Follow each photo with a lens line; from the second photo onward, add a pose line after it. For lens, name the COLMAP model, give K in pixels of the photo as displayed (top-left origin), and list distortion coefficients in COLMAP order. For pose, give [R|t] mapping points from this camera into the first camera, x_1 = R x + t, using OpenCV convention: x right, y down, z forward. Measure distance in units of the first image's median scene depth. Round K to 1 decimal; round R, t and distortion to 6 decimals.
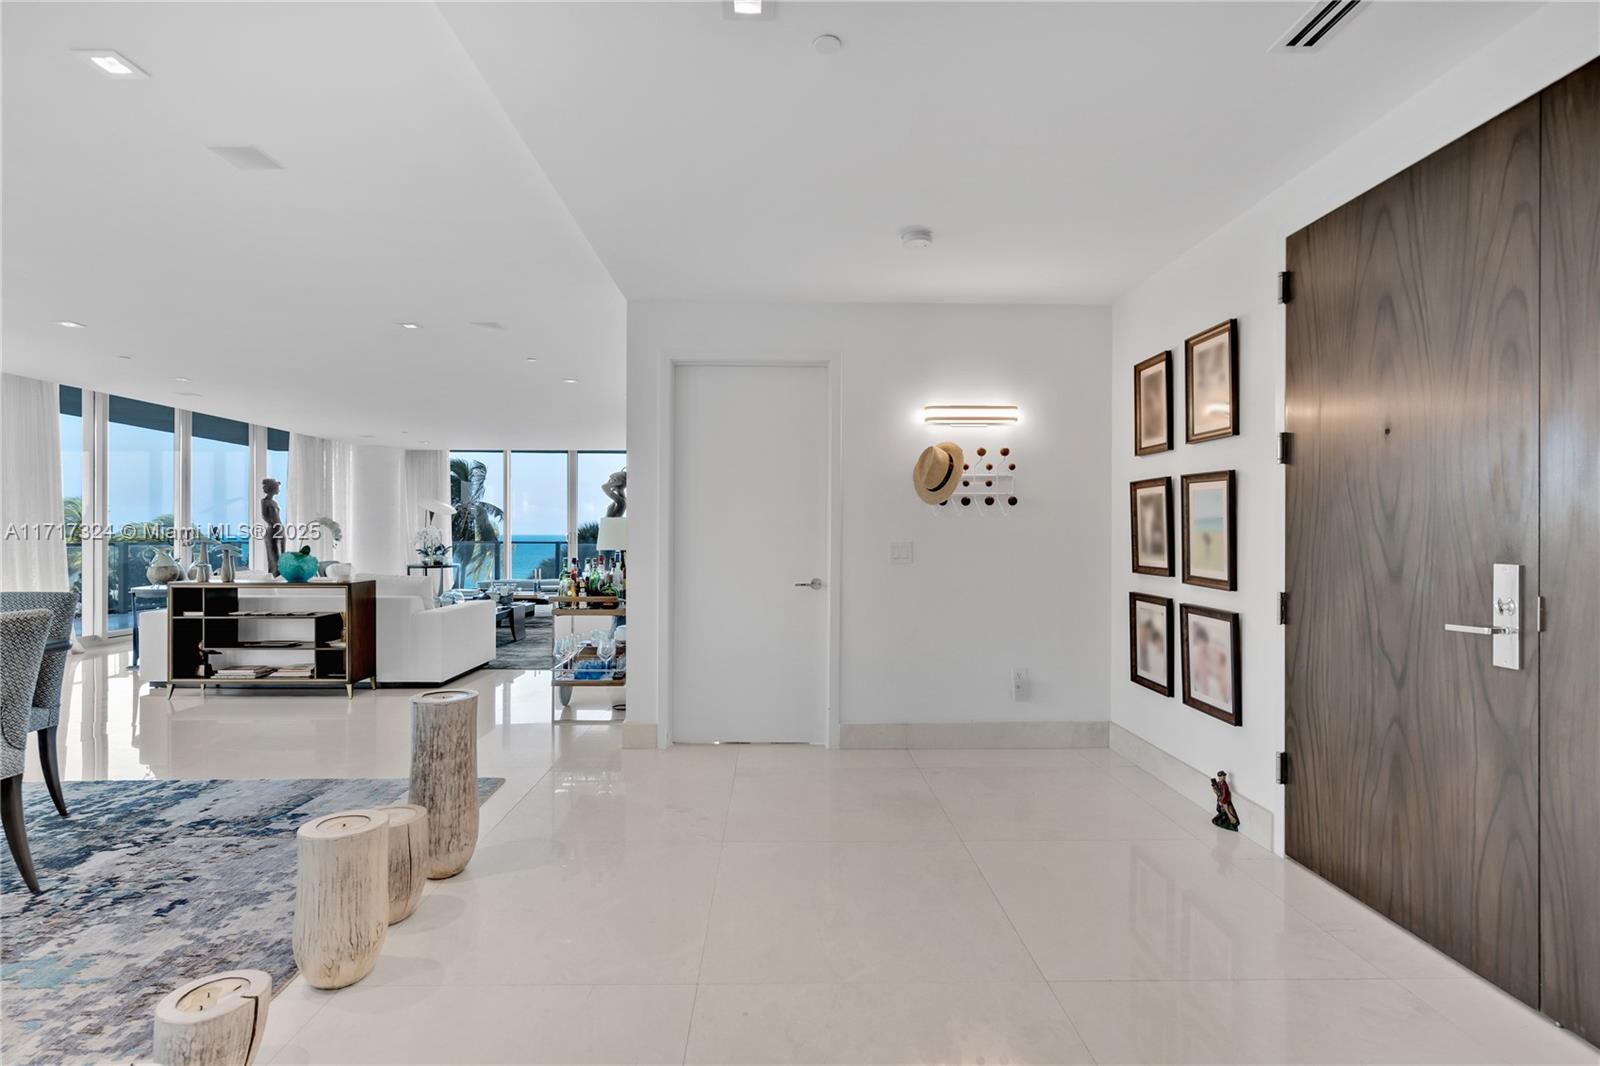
lens RADIAL K [[709.5, 0, 804.4], [0, 709.5, 529.9], [0, 0, 1]] dist [-0.002520, 0.000919]
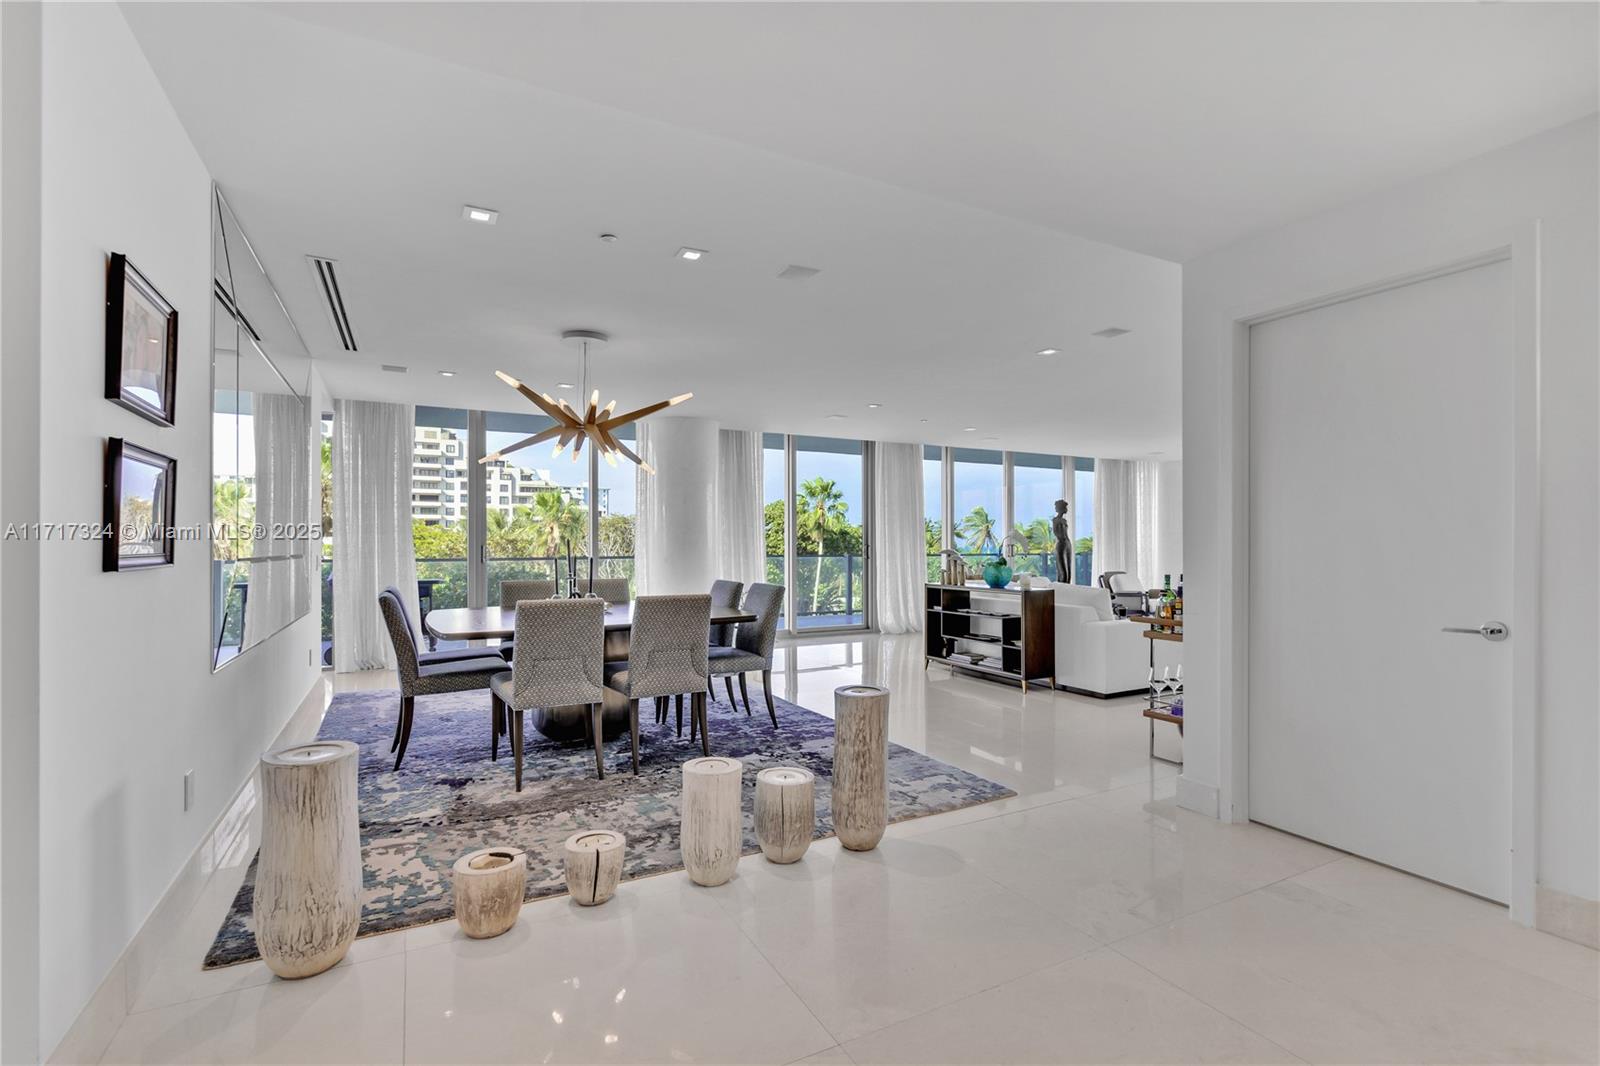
lens RADIAL K [[709.5, 0, 805.3], [0, 709.5, 541.4], [0, 0, 1]] dist [-0.002520, 0.000919]
pose [[0.479265, -0.009257, -0.877622, 0.182472], [0.007786, 0.999950, -0.006296, 0.000676], [0.877636, -0.003816, 0.479313, 0.153540]]
